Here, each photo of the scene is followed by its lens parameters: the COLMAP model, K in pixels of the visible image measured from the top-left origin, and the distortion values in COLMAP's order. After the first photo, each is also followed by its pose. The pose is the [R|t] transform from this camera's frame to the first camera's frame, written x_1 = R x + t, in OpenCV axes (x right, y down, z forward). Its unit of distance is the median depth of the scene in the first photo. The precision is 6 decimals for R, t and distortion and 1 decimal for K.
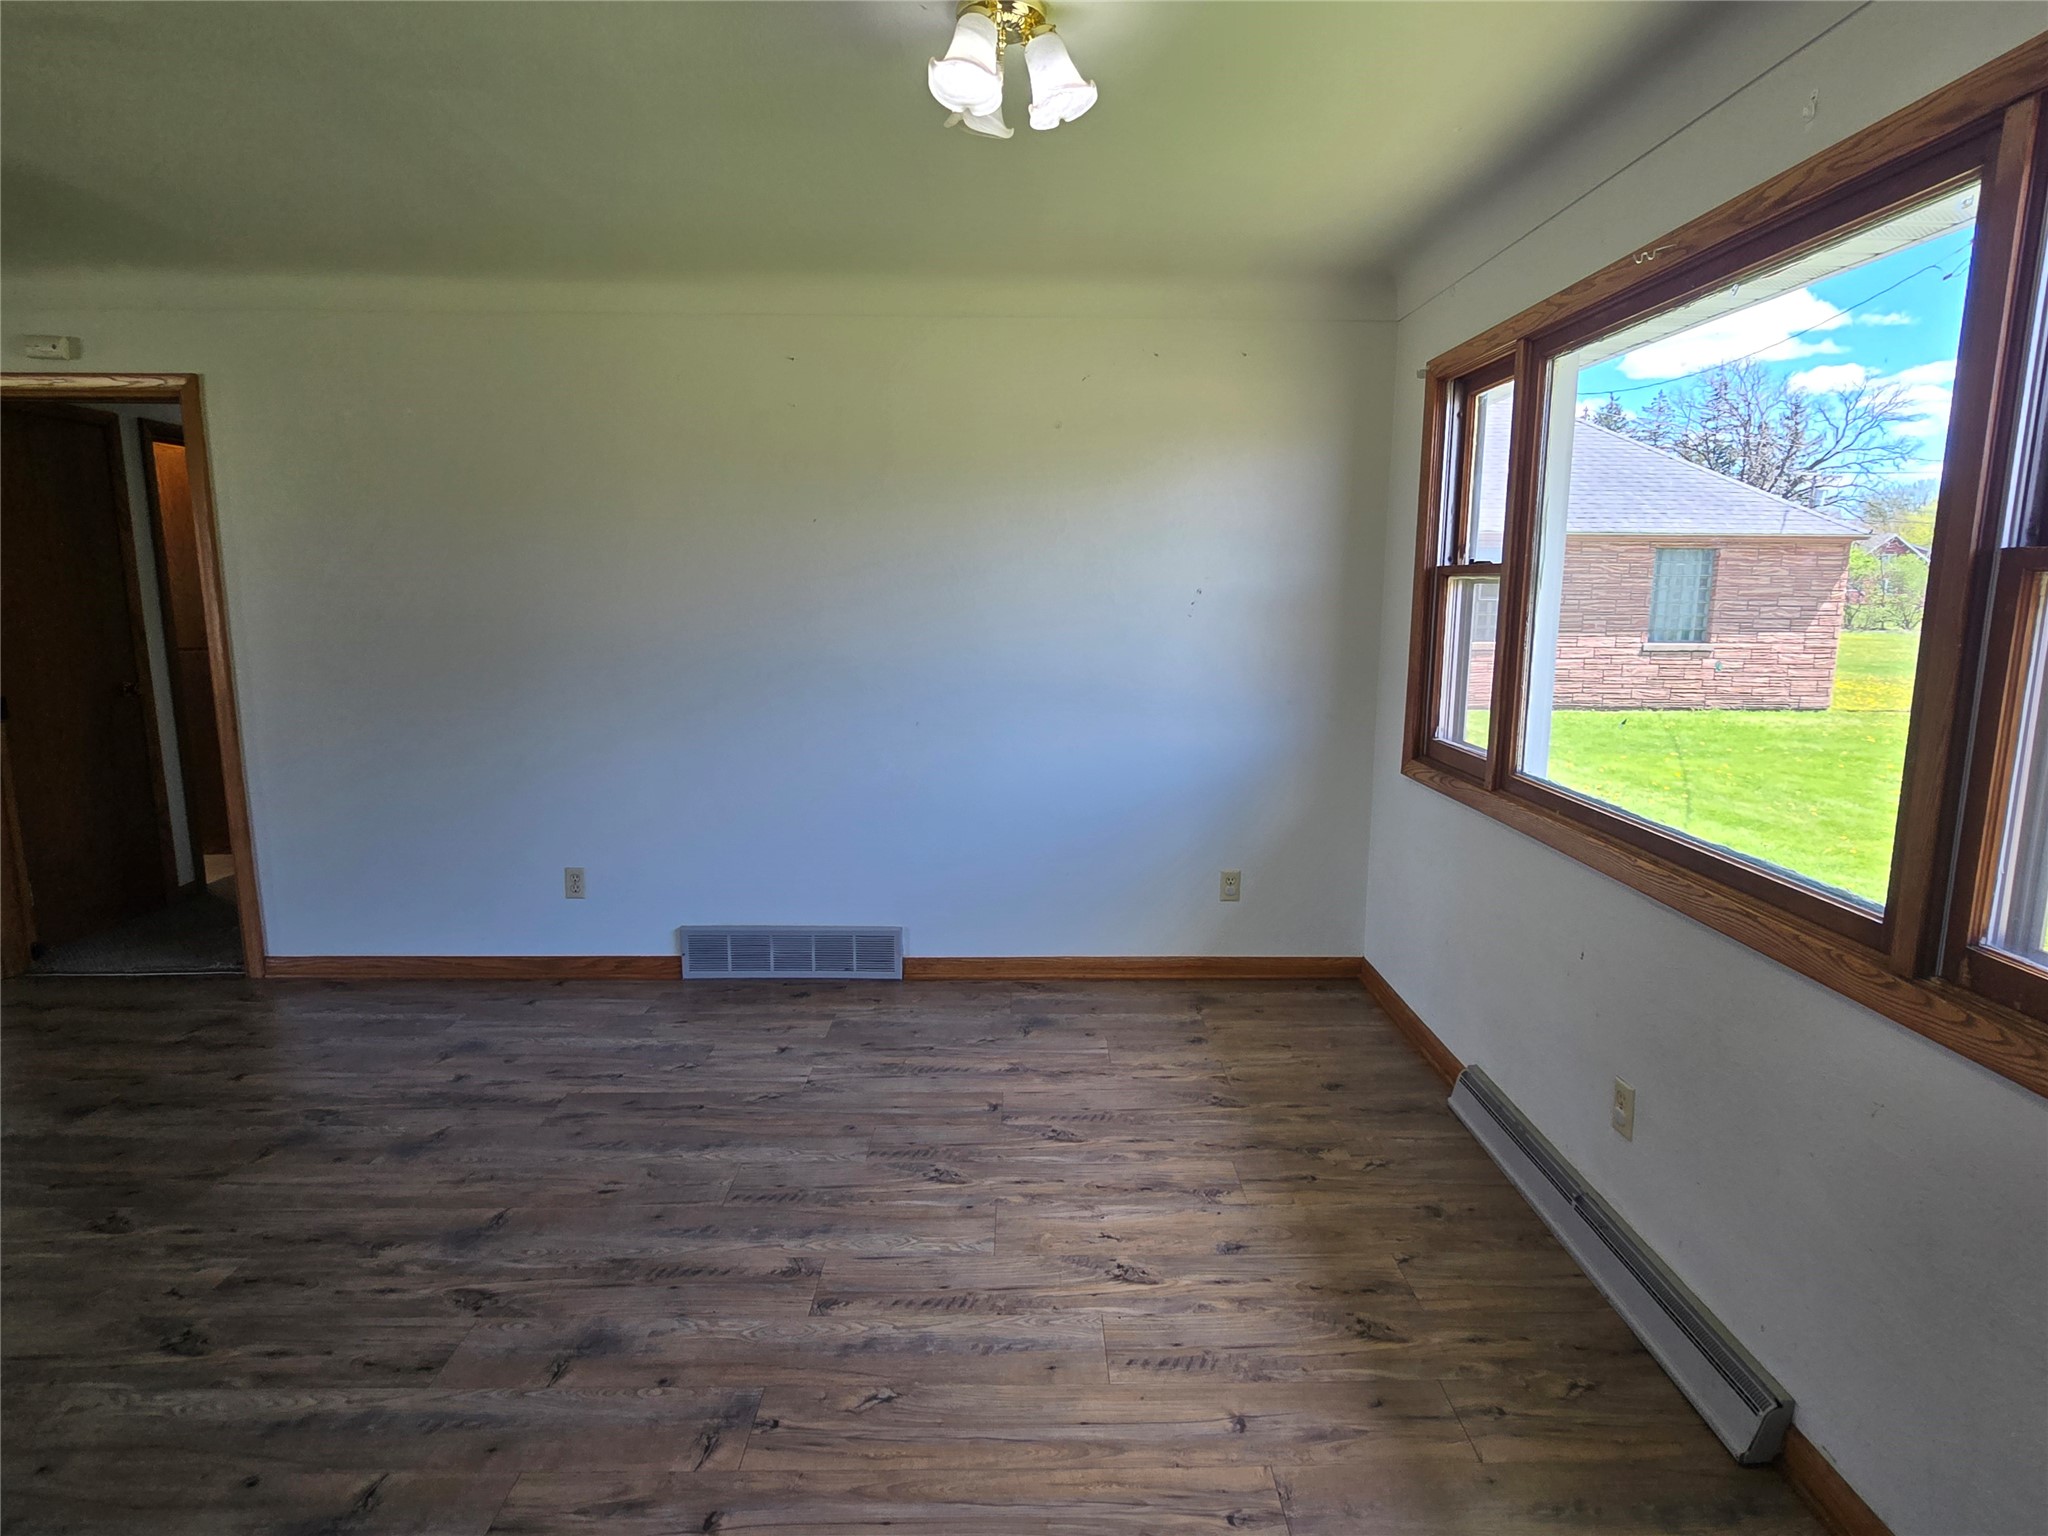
lens RADIAL K [[1059.3, 0, 1053.6], [0, 1059.3, 754.7], [0, 0, 1]] dist [-0.009981, 0.002256]
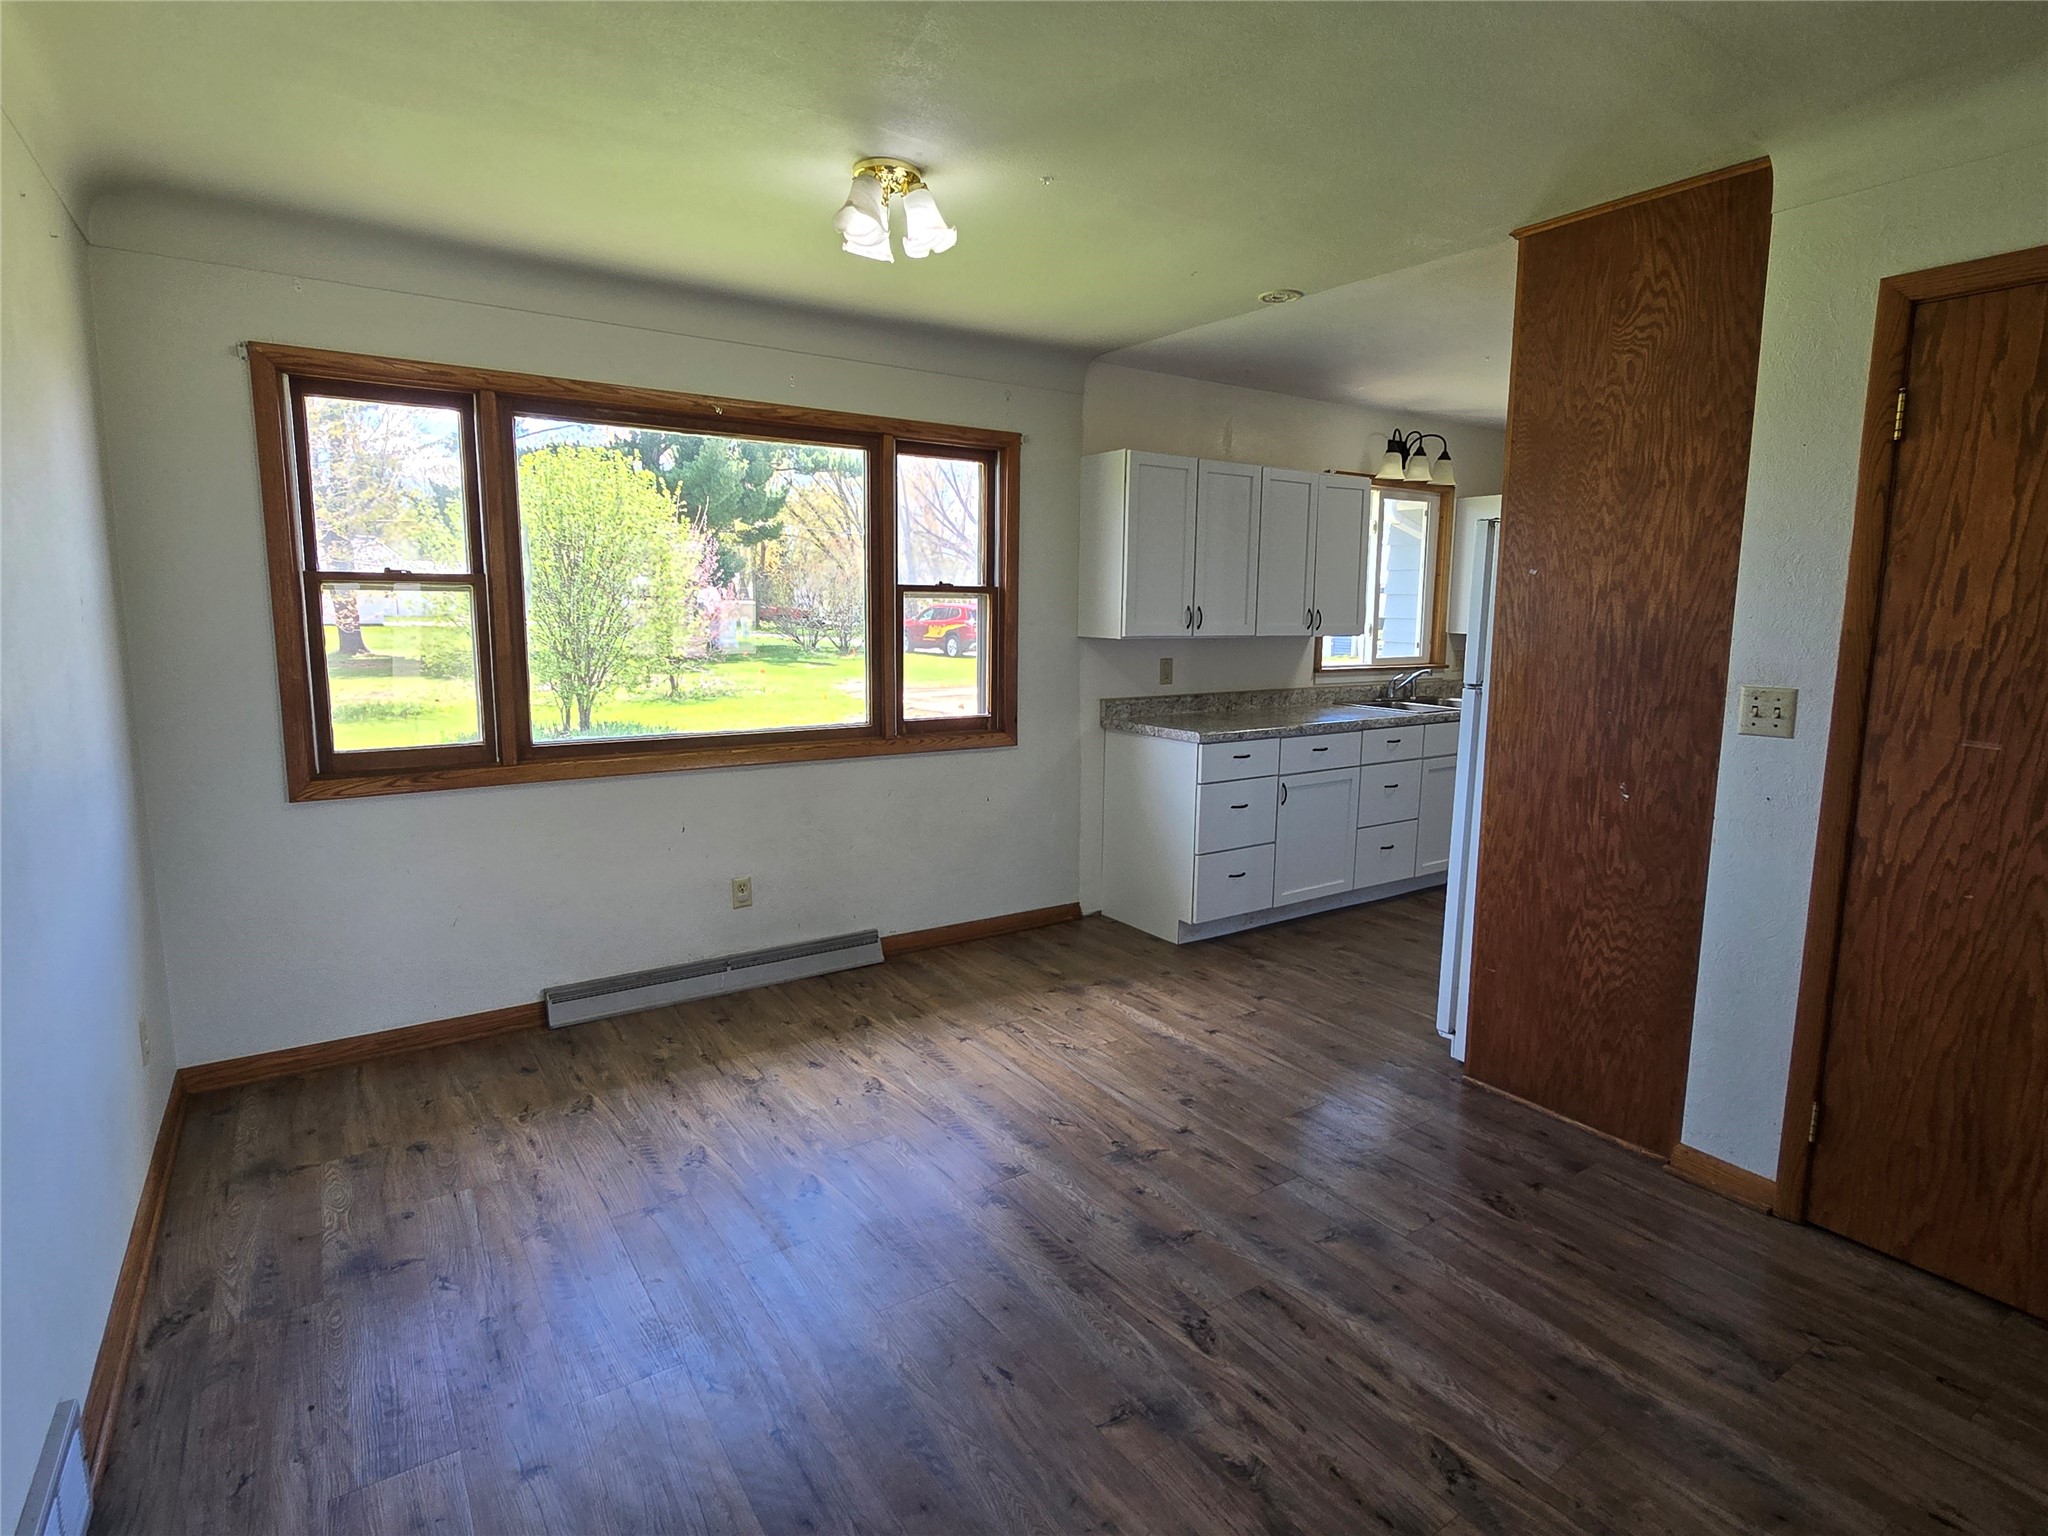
lens RADIAL K [[1059.3, 0, 1025.2], [0, 1059.3, 762.2], [0, 0, 1]] dist [-0.009981, 0.002256]
pose [[-0.535567, -0.138910, 0.832990, -1.196683], [0.122761, 0.963095, 0.239535, -0.247930], [-0.835522, 0.230546, -0.498749, 1.489704]]
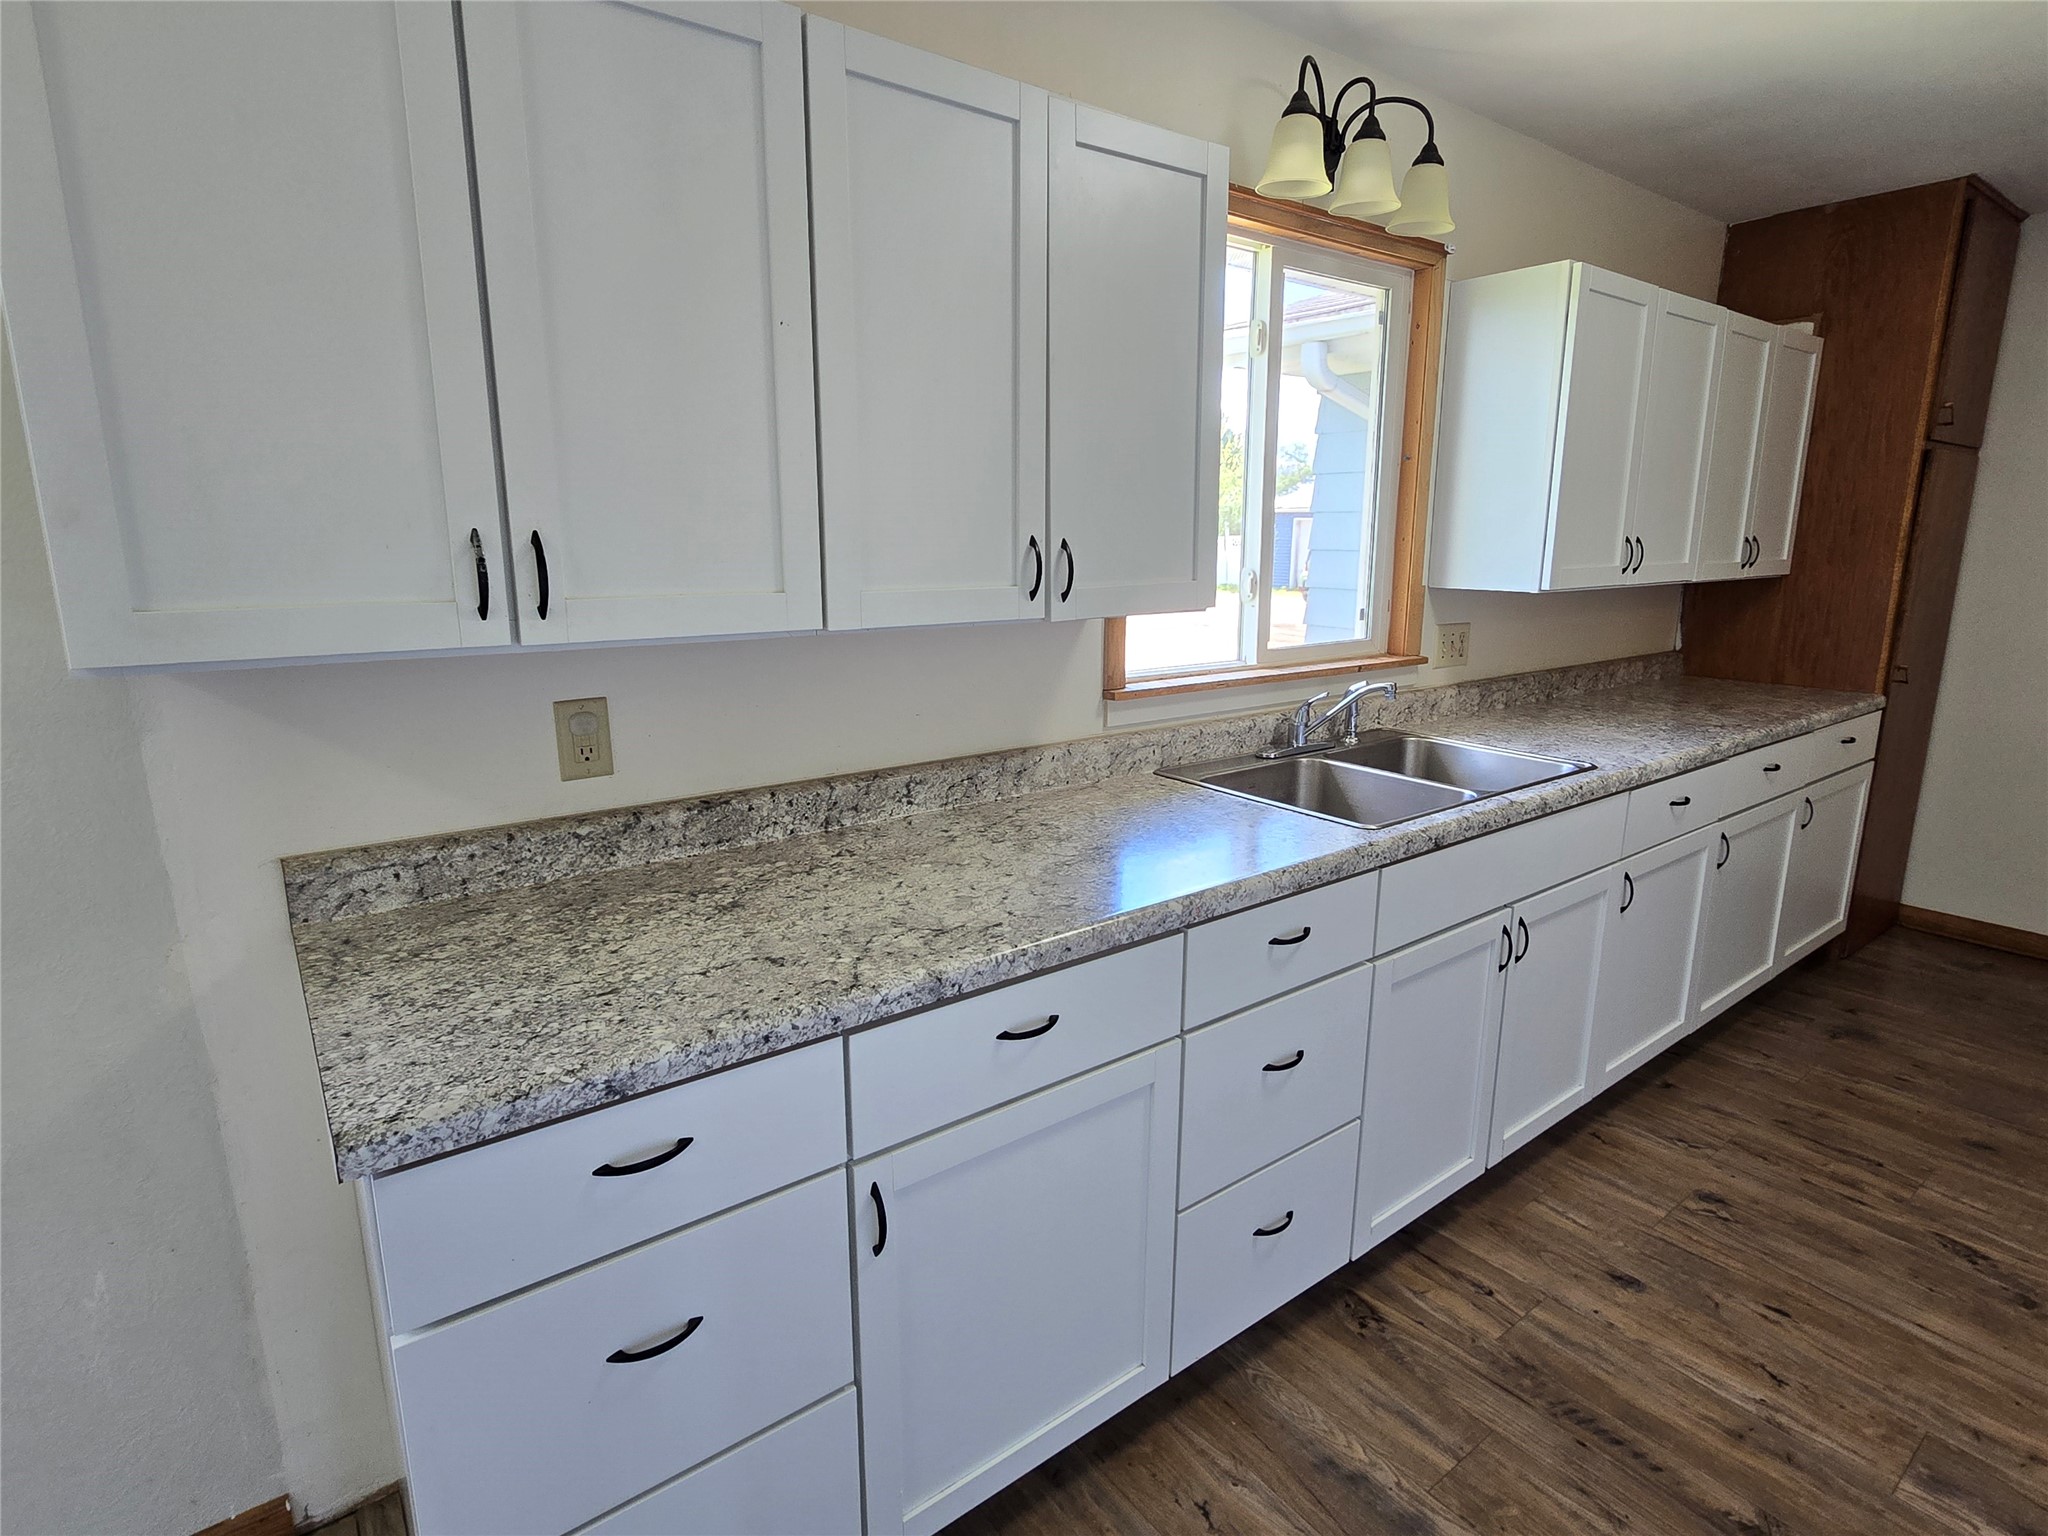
lens RADIAL K [[1059.3, 0, 1029.6], [0, 1059.3, 755.7], [0, 0, 1]] dist [-0.009981, 0.002256]
pose [[-0.580131, -0.180123, 0.794358, -0.170112], [0.123769, 0.944424, 0.304541, -0.020176], [-0.805065, 0.274991, -0.525595, 0.168304]]
